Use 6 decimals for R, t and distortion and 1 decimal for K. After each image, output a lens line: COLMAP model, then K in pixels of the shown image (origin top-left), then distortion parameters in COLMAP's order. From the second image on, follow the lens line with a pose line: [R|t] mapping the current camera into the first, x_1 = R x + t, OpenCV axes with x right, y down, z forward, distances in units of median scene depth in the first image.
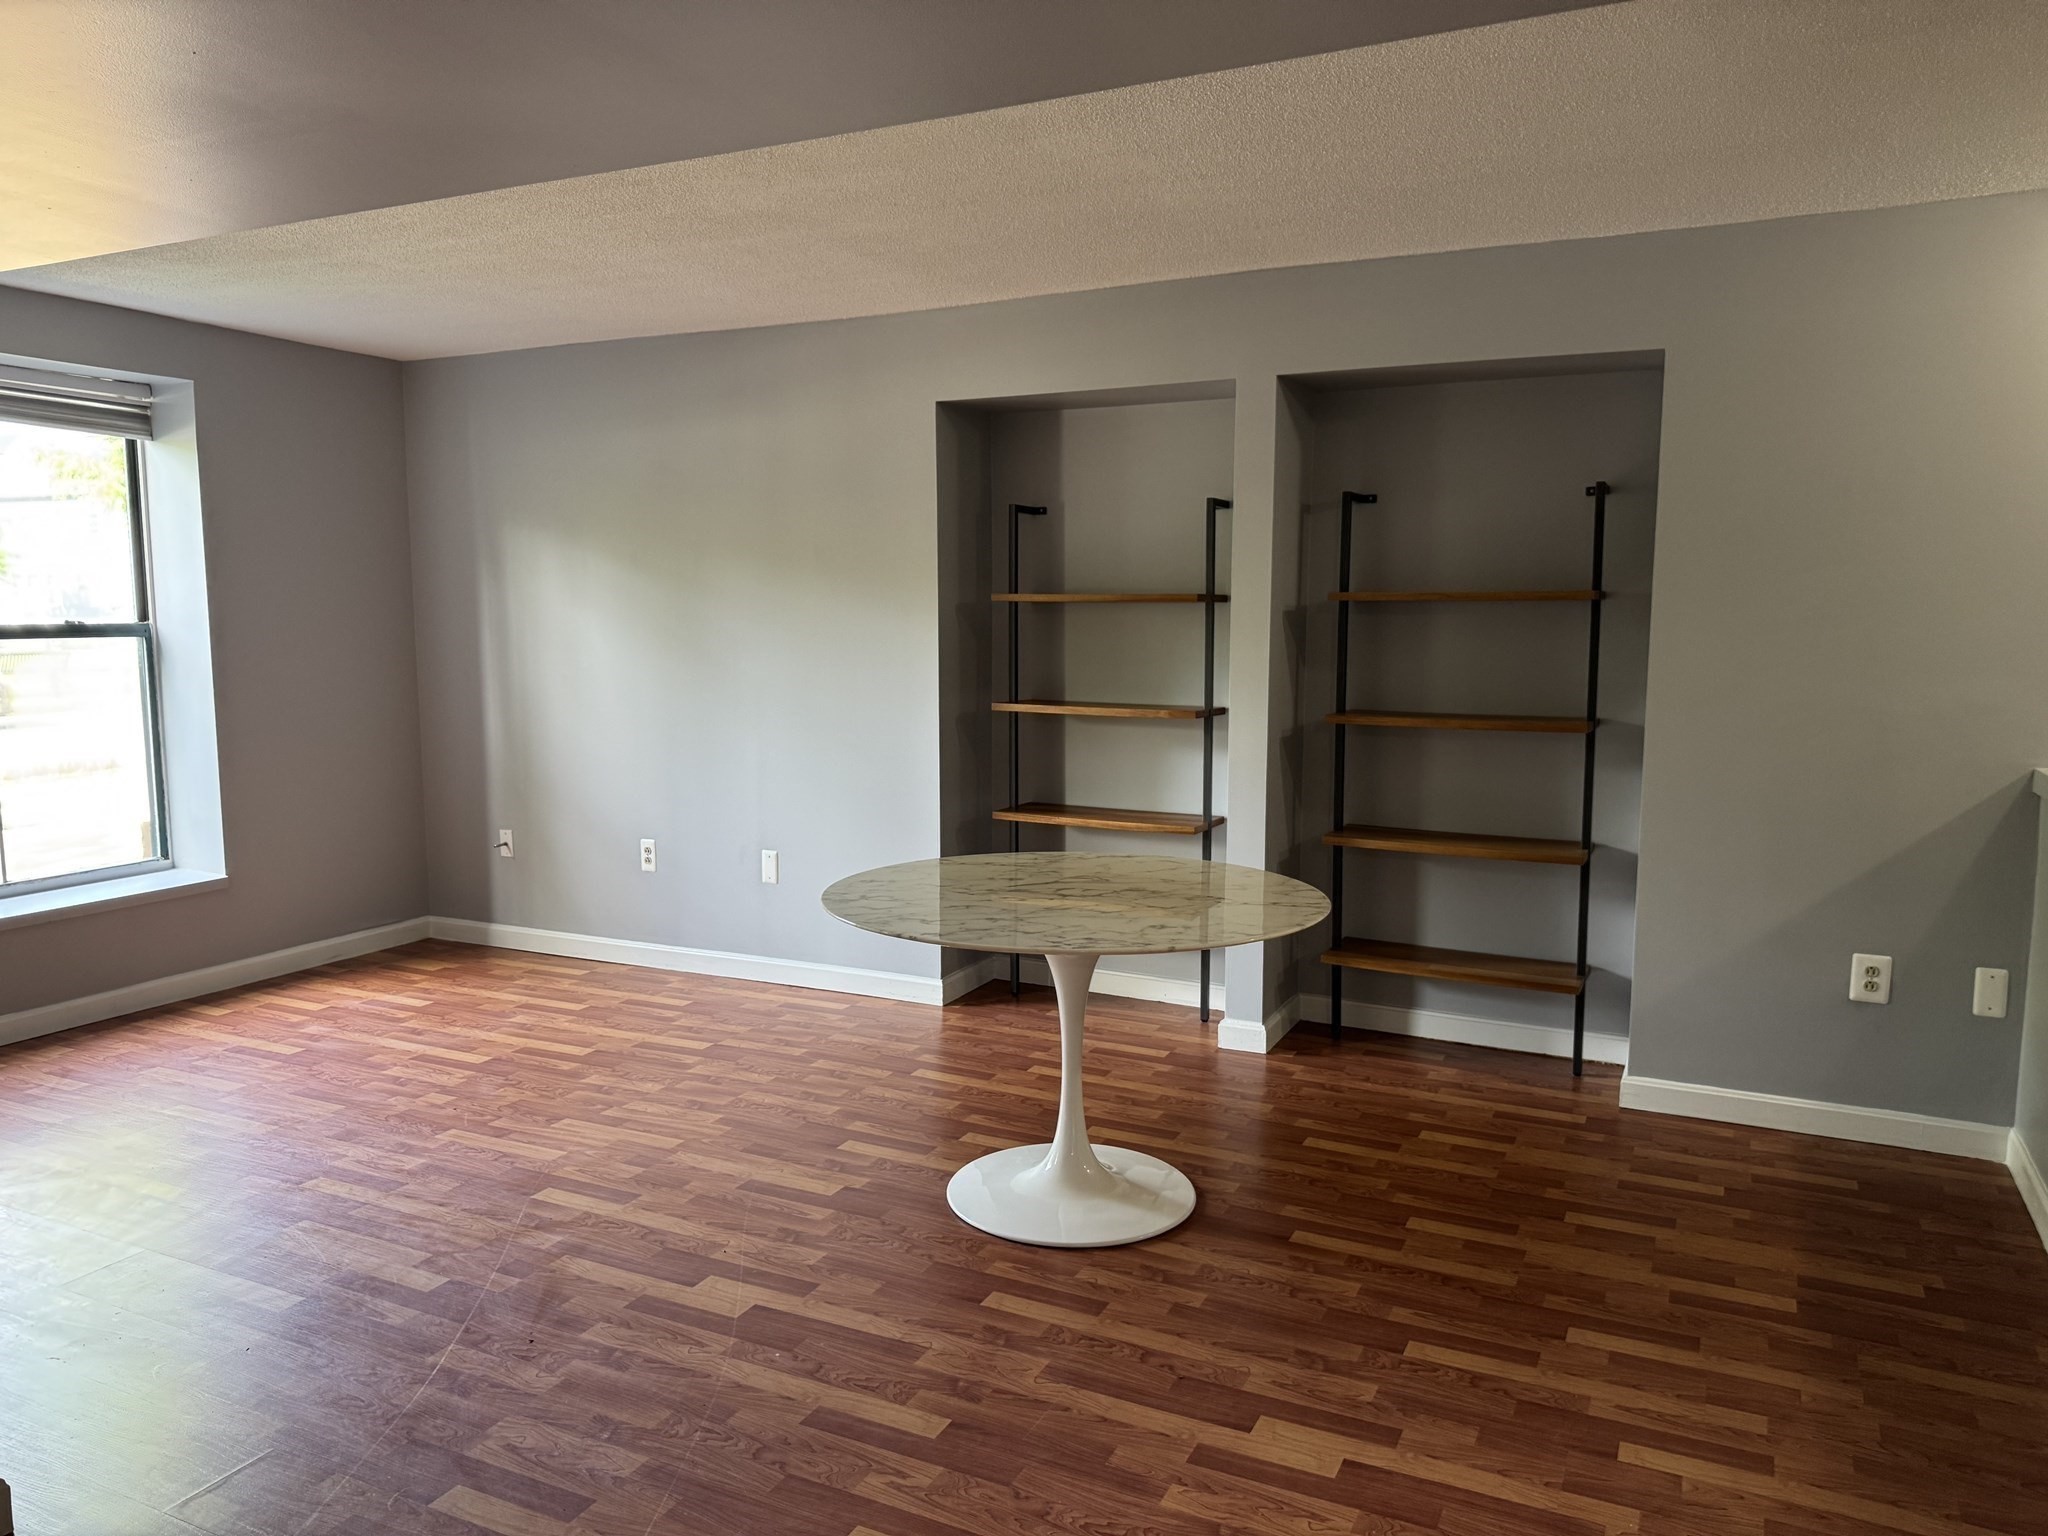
lens RADIAL K [[1416.5, 0, 1028.1], [0, 1416.5, 789.8], [0, 0, 1]] dist [0.070708, -0.101957]
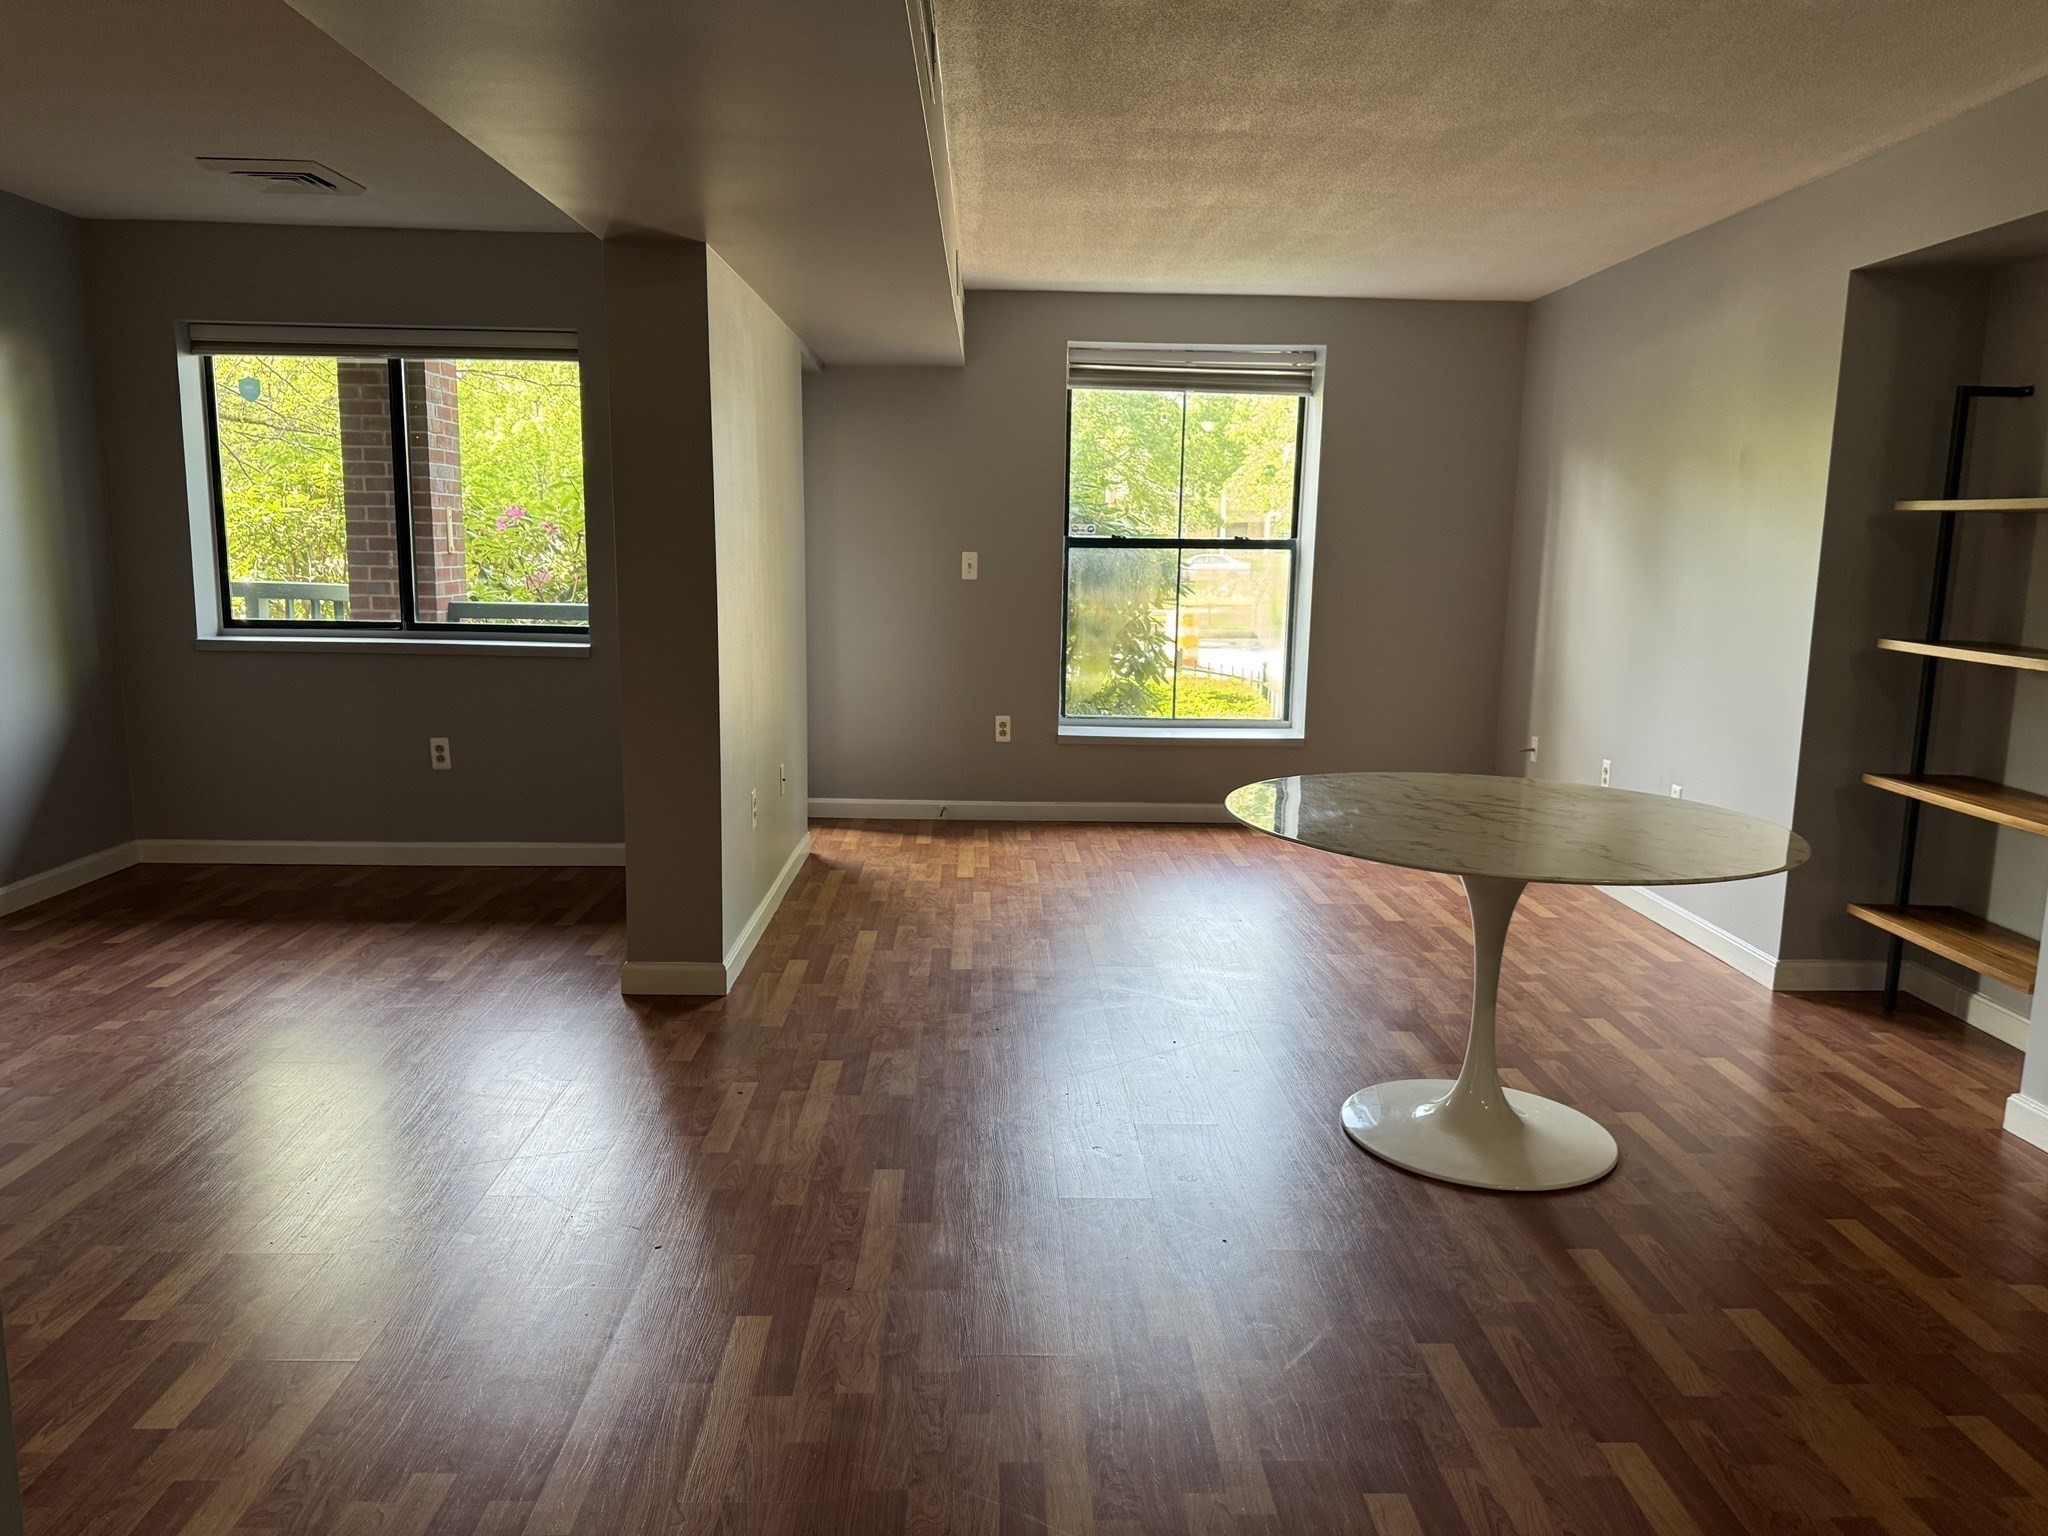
lens RADIAL K [[1427.7, 0, 1024.0], [0, 1427.7, 768.0], [0, 0, 1]] dist [0.071699, -0.107060]
pose [[0.461143, 0.145655, -0.875290, 0.612823], [-0.129219, 0.986943, 0.096157, -0.005128], [0.877867, 0.068762, 0.473943, 0.243081]]
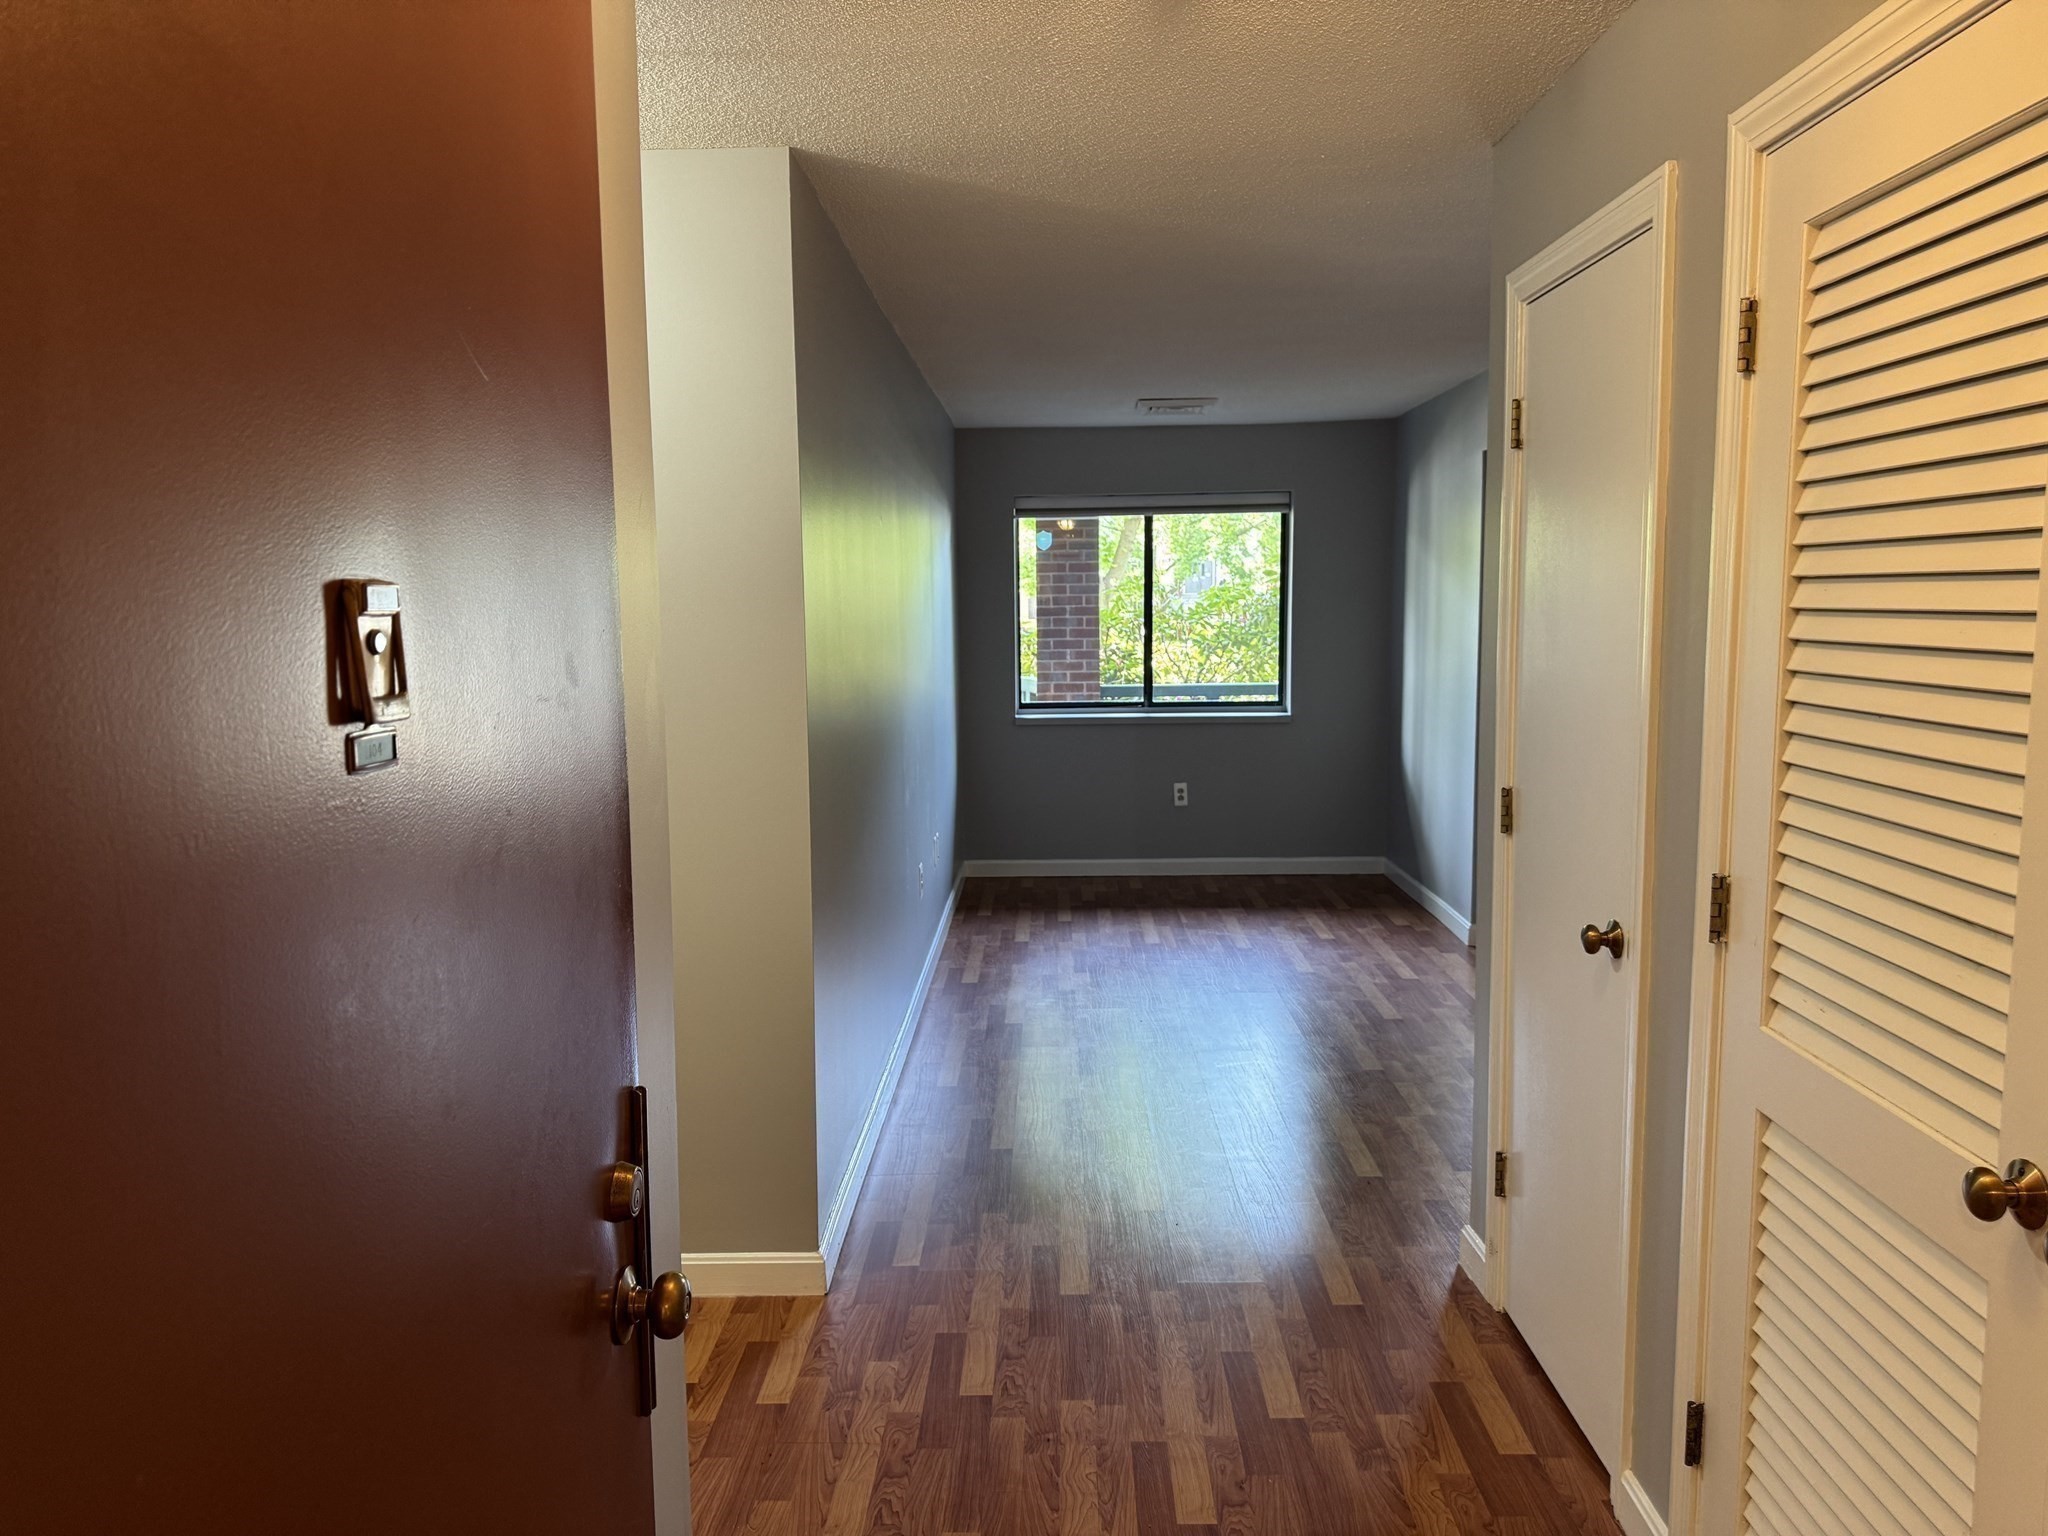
lens RADIAL K [[1427.7, 0, 1024.0], [0, 1427.7, 768.0], [0, 0, 1]] dist [0.071699, -0.107060]
pose [[0.411111, 0.096253, -0.906490, 0.793575], [-0.102621, 0.992975, 0.058895, 0.063448], [0.905791, 0.068813, 0.418100, -0.626185]]
